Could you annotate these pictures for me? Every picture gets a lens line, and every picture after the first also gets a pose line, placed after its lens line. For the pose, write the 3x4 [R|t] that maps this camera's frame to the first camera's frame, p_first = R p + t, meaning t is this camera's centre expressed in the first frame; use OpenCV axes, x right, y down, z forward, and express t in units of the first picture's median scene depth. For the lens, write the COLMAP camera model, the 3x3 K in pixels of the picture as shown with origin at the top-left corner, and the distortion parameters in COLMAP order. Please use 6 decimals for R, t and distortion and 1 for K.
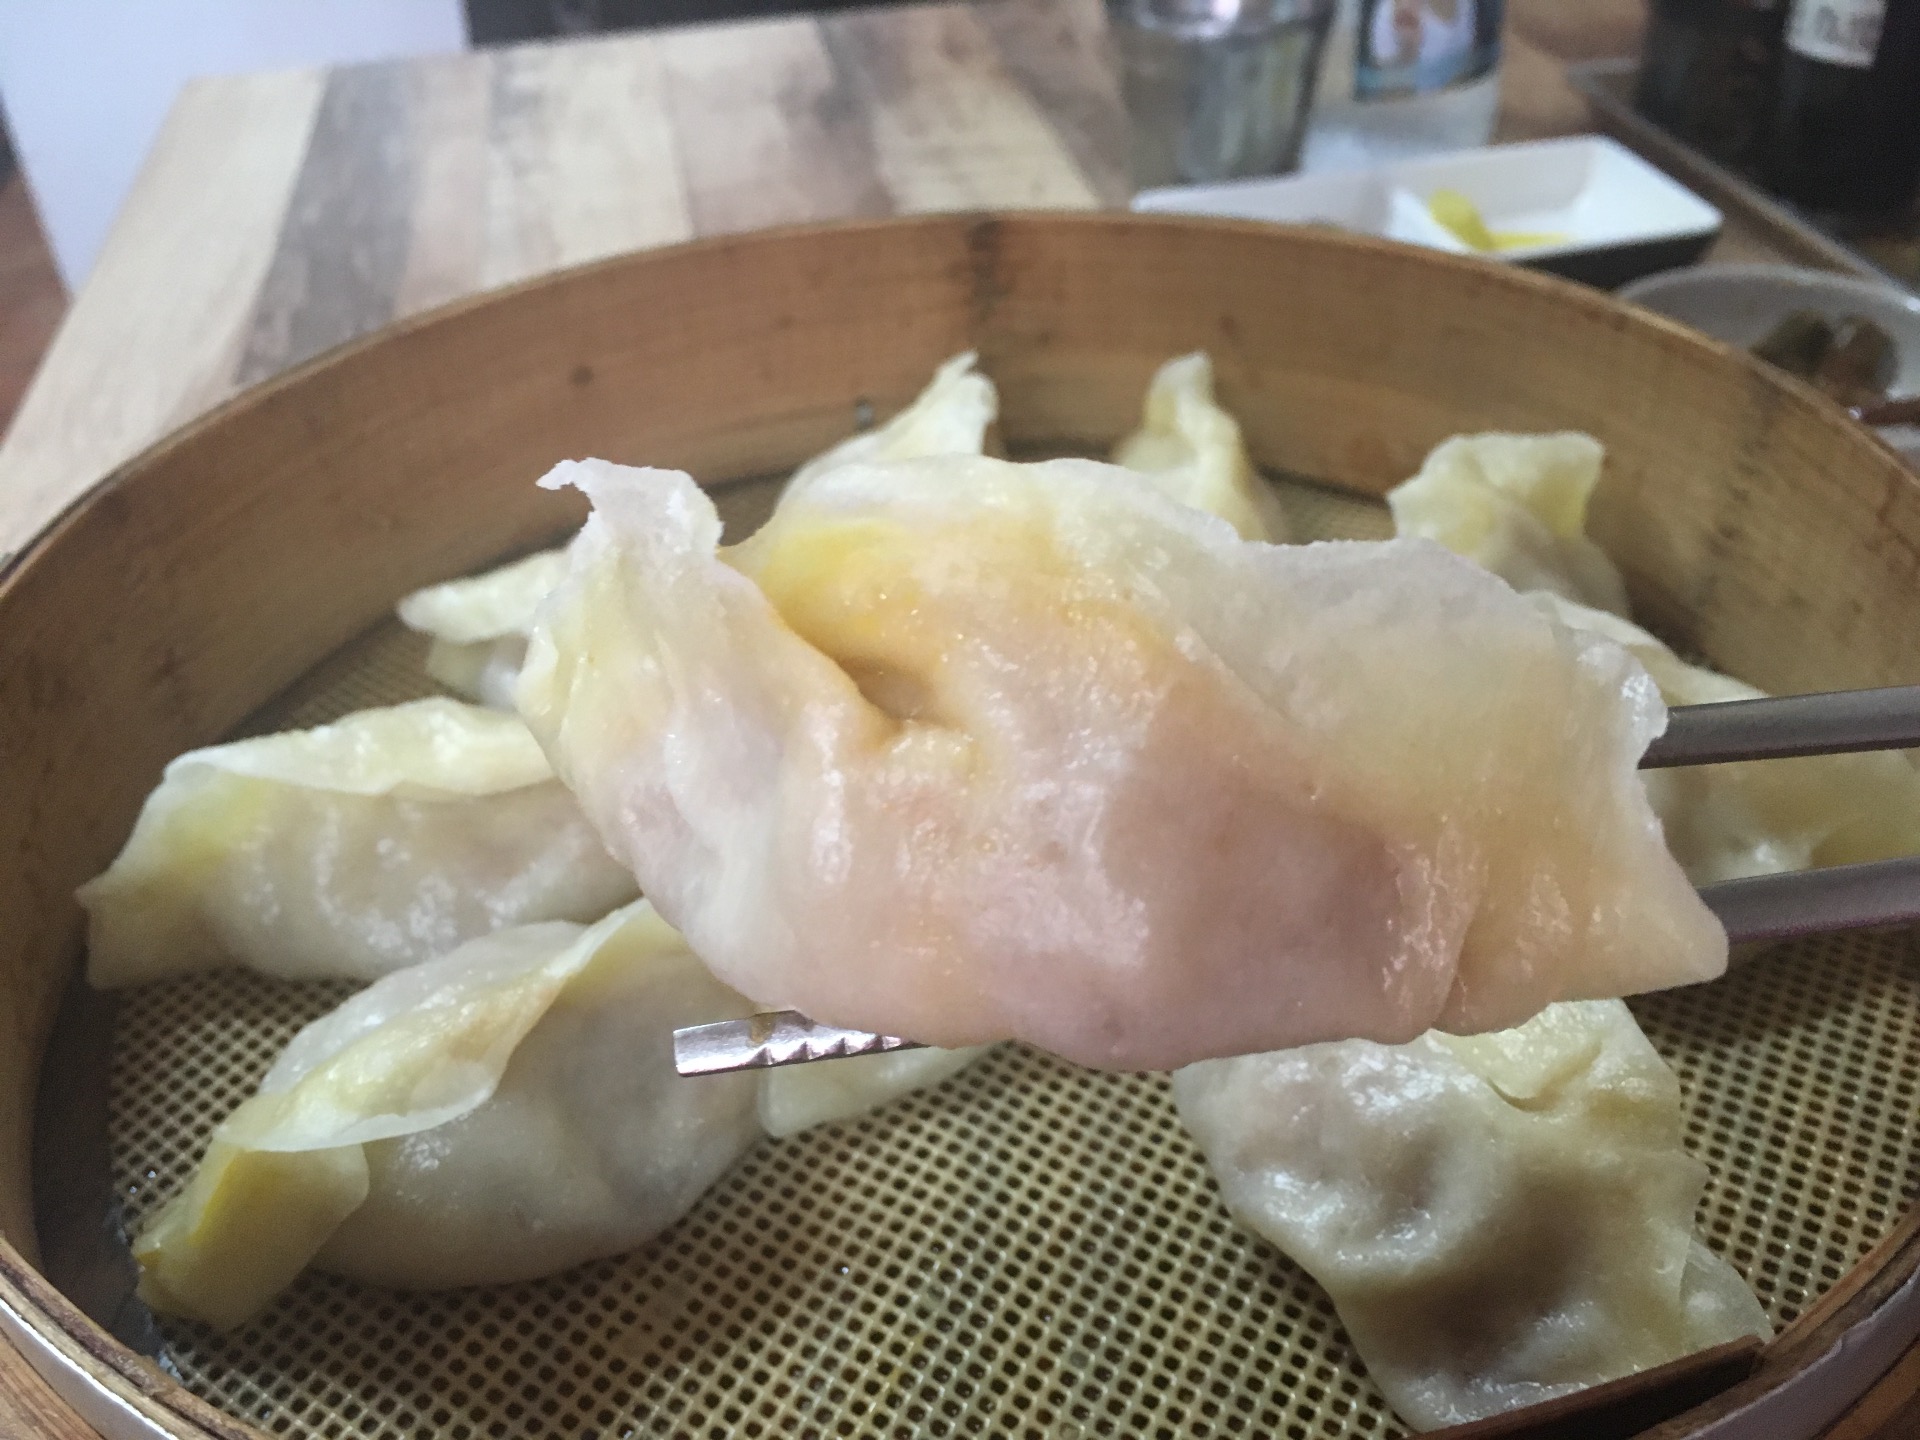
lens RADIAL K [[1659.8, 0, 960.0], [0, 1659.8, 720.0], [0, 0, 1]] dist [0.057079, -0.133818]
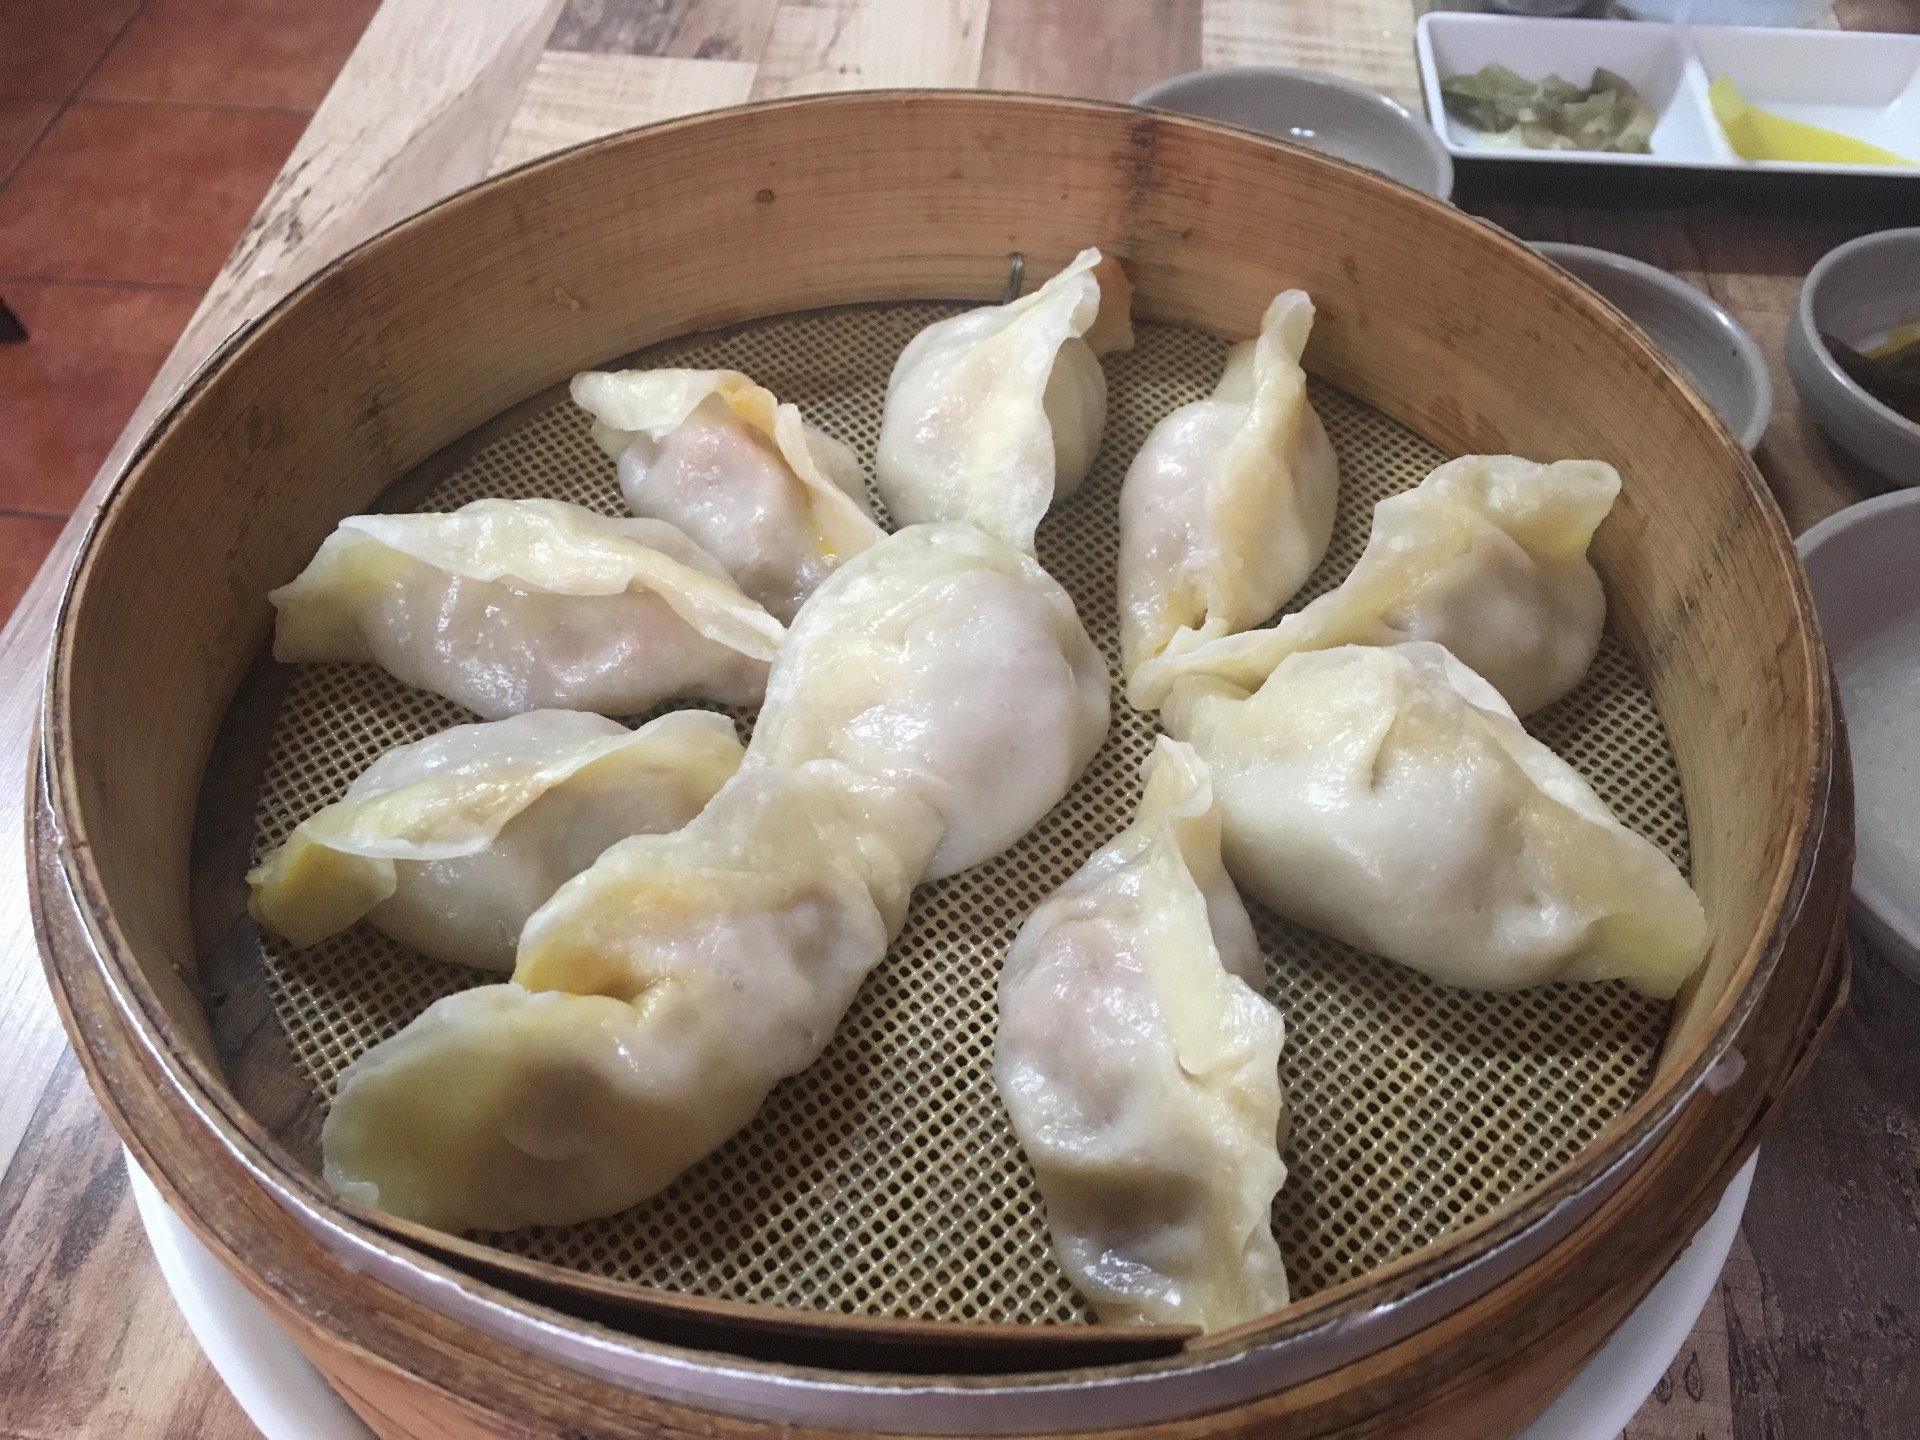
lens RADIAL K [[1659.8, 0, 960.0], [0, 1659.8, 720.0], [0, 0, 1]] dist [0.057079, -0.133818]
pose [[0.955540, 0.249299, -0.157459, 0.220966], [-0.207829, 0.948239, 0.240102, -0.225465], [0.209166, -0.196703, 0.957892, -0.166131]]
